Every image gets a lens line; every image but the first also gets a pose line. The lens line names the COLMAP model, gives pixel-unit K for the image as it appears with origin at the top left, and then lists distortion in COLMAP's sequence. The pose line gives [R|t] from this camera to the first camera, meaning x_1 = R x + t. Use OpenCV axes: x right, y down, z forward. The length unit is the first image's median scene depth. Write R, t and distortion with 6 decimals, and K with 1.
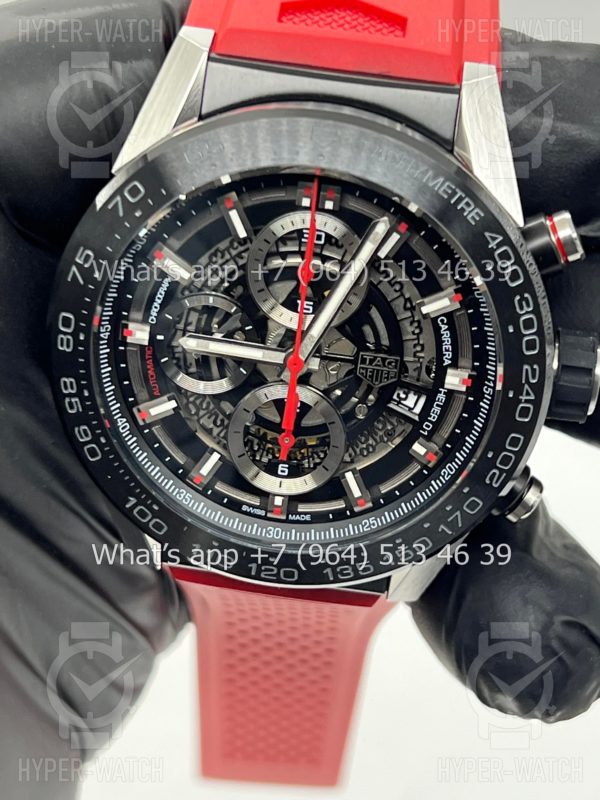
lens RADIAL K [[1893.1, 0, 302.7], [0, 1893.1, 406.3], [0, 0, 1]] dist [0.172208, 0.000000]
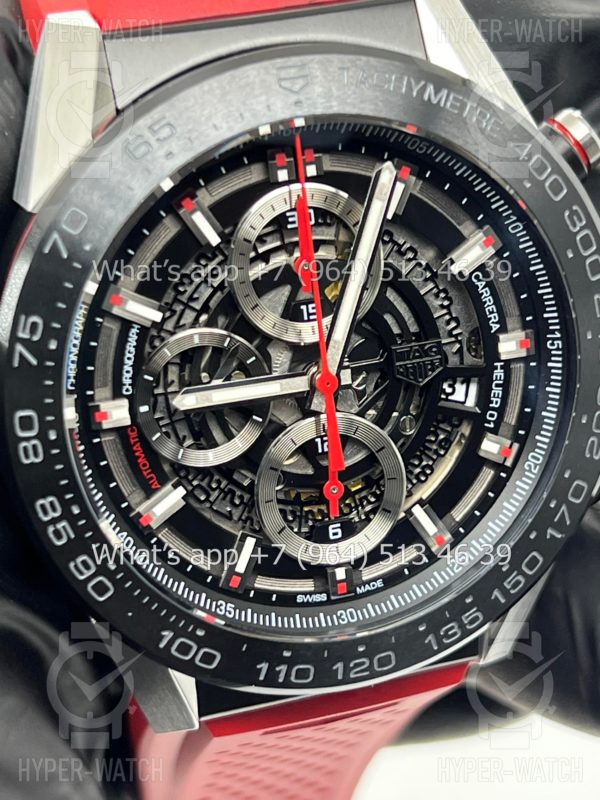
lens RADIAL K [[1893.1, 0, 294.9], [0, 1893.1, 391.6], [0, 0, 1]] dist [0.172208, 0.000000]
pose [[0.909246, -0.297143, 0.291509, -0.239293], [0.337109, 0.936464, -0.096914, 0.050666], [-0.244191, 0.186389, 0.951646, 0.267672]]
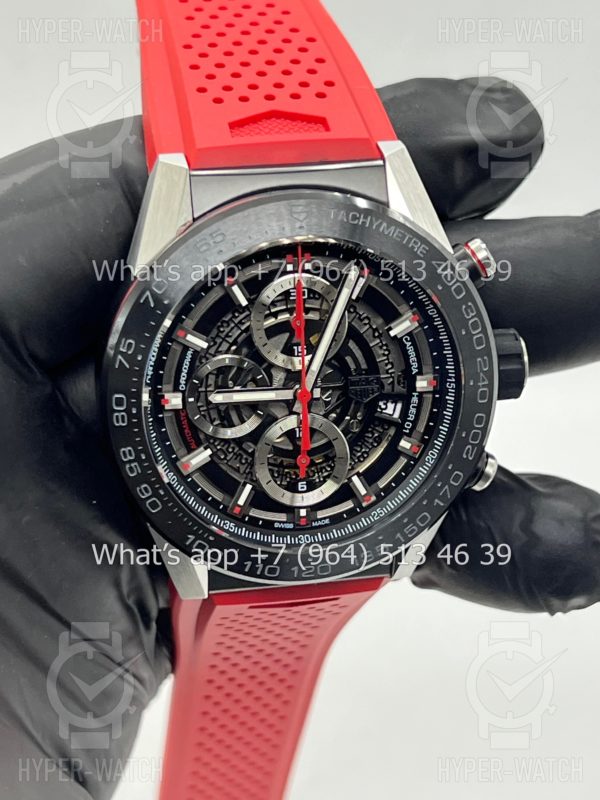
lens RADIAL K [[1893.1, 0, 302.9], [0, 1893.1, 400.7], [0, 0, 1]] dist [0.172208, 0.000000]
pose [[0.950699, -0.207113, 0.230814, -0.292912], [0.229647, 0.970367, -0.075166, 0.074391], [-0.208406, 0.124466, 0.970090, -0.217587]]
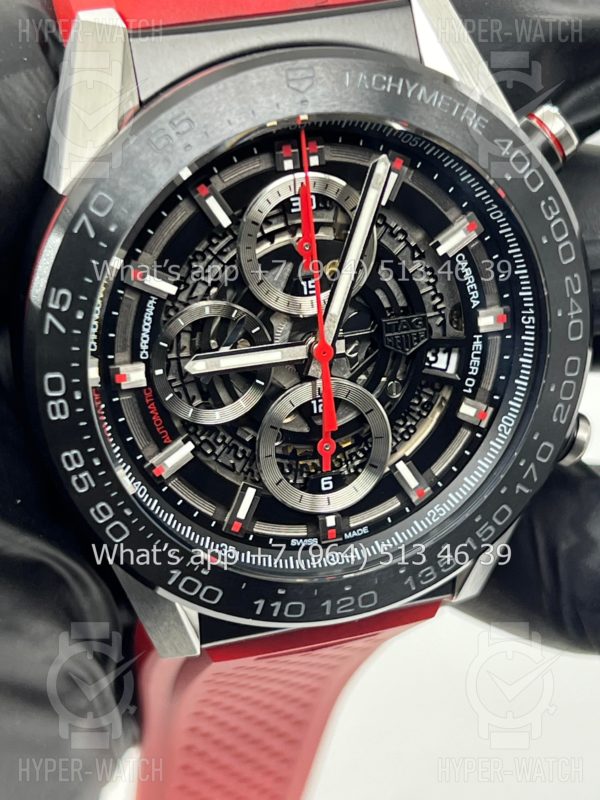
lens RADIAL K [[1893.1, 0, 302.3], [0, 1893.1, 398.9], [0, 0, 1]] dist [0.172208, 0.000000]
pose [[0.911107, -0.291648, 0.291247, -0.266420], [0.316242, 0.947828, -0.040168, 0.028792], [-0.264337, 0.128702, 0.955804, 0.182740]]
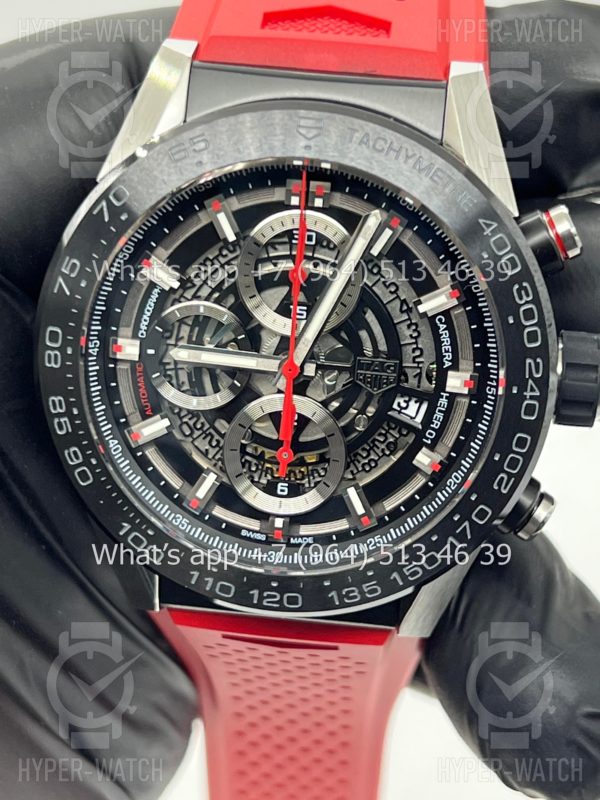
lens RADIAL K [[1893.1, 0, 301.1], [0, 1893.1, 396.1], [0, 0, 1]] dist [0.172208, 0.000000]
pose [[0.999285, -0.036494, -0.009902, 0.010594], [0.034611, 0.988204, -0.149181, 0.134145], [0.015229, 0.148732, 0.988760, 0.045490]]
